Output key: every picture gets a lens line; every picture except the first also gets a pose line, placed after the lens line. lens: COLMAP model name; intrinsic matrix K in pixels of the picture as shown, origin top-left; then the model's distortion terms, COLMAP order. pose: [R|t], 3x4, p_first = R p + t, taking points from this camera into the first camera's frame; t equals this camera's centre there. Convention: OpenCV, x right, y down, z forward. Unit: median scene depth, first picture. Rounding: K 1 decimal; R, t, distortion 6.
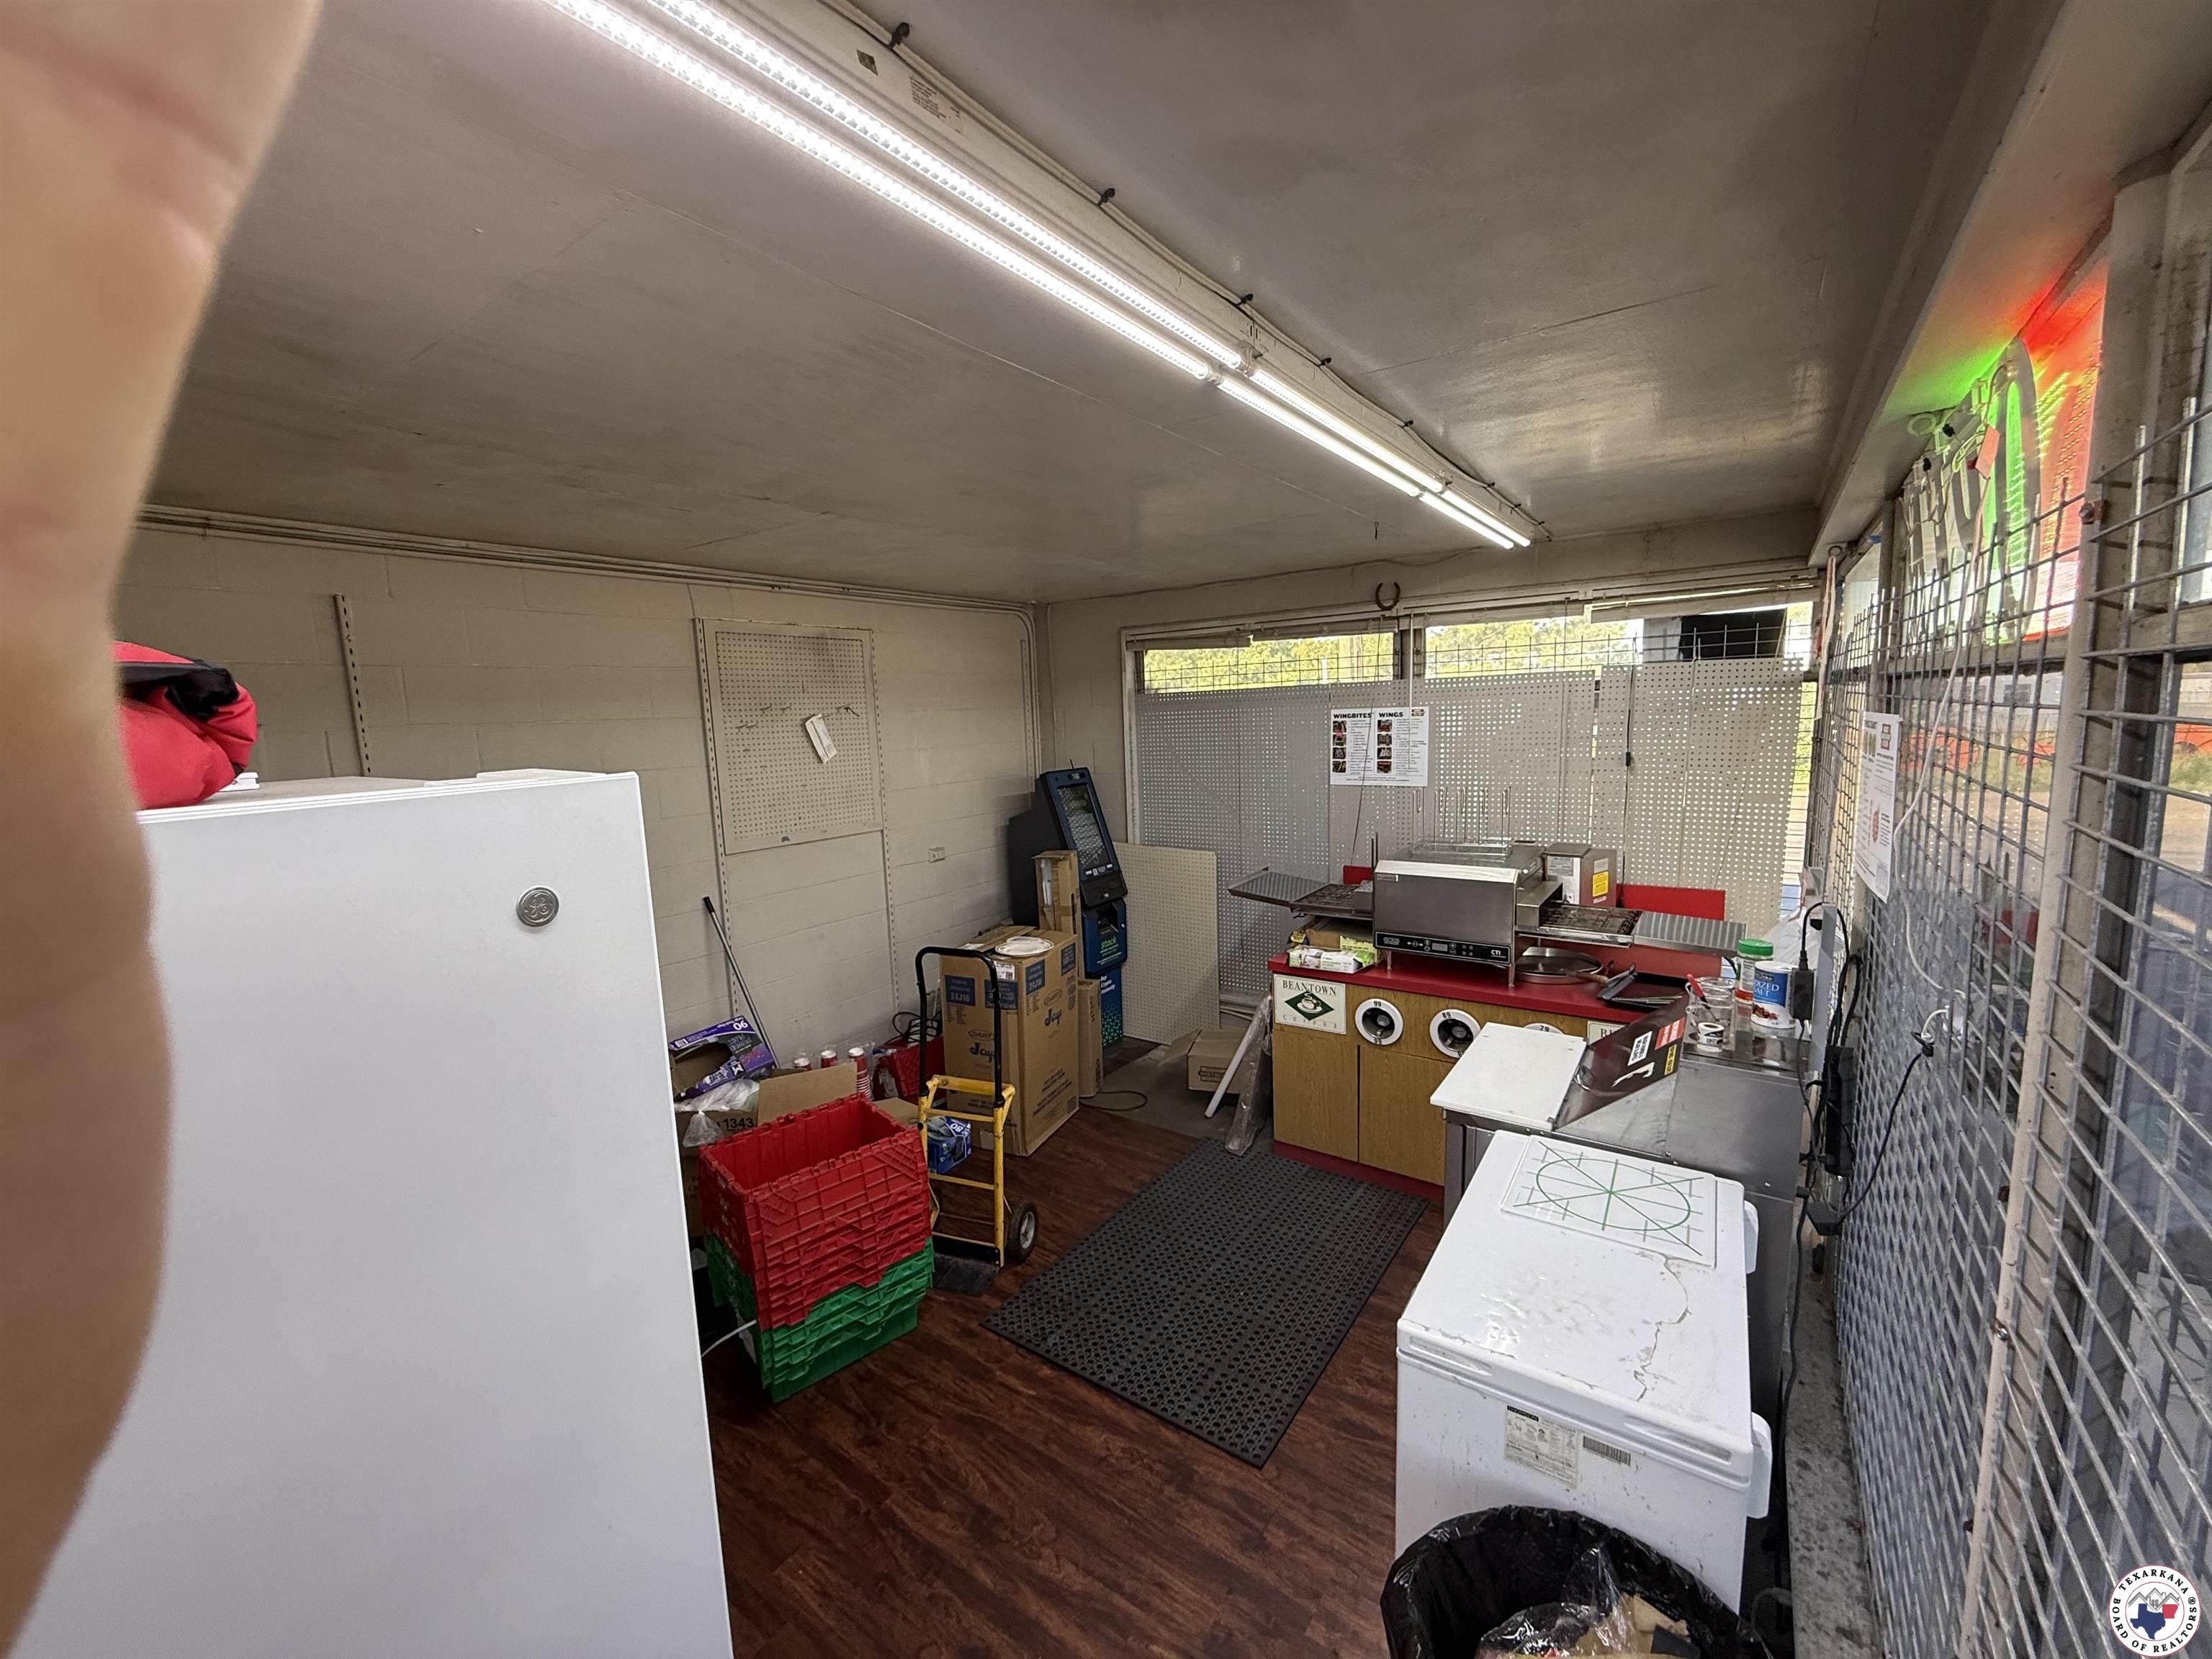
lens RADIAL K [[876.7, 0, 1106.0], [0, 876.7, 829.5], [0, 0, 1]] dist [-0.002739, 0.000077]
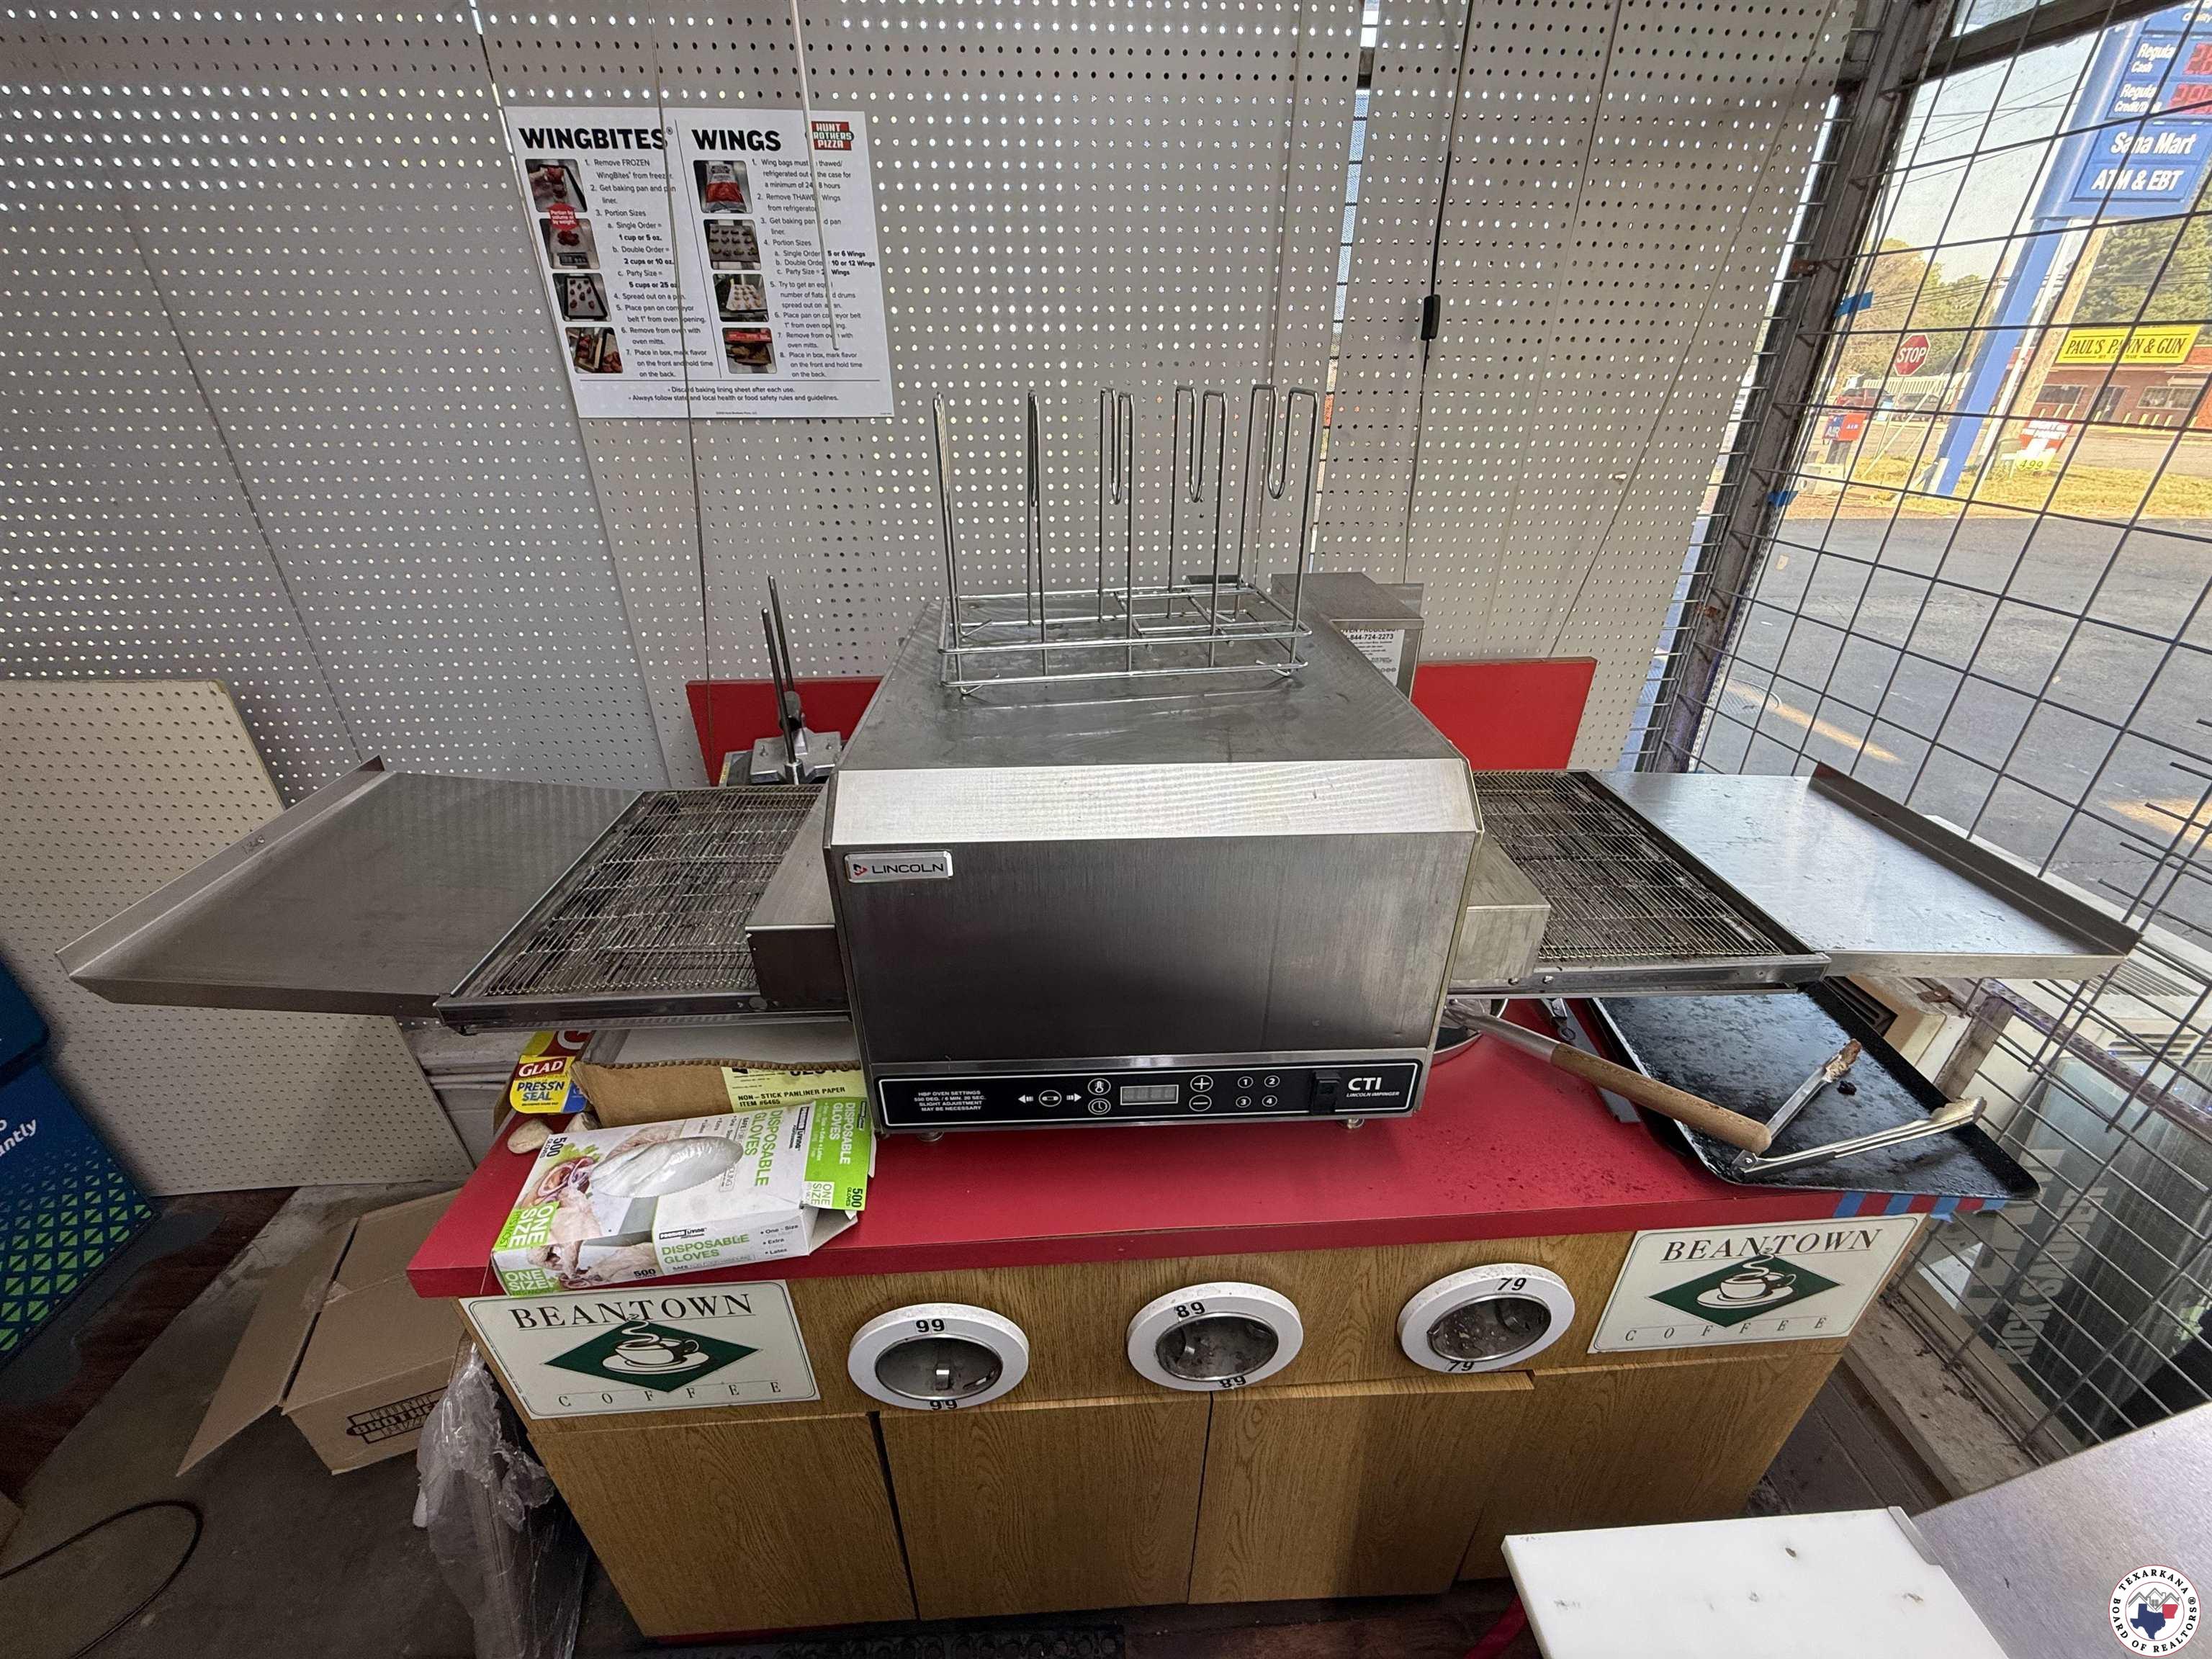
lens RADIAL K [[876.7, 0, 1106.0], [0, 876.7, 829.5], [0, 0, 1]] dist [-0.002739, 0.000077]
pose [[0.775064, -0.266722, 0.572830, 0.204263], [0.052627, 0.930644, 0.362121, -0.020434], [-0.629687, -0.250520, 0.735346, 0.688924]]
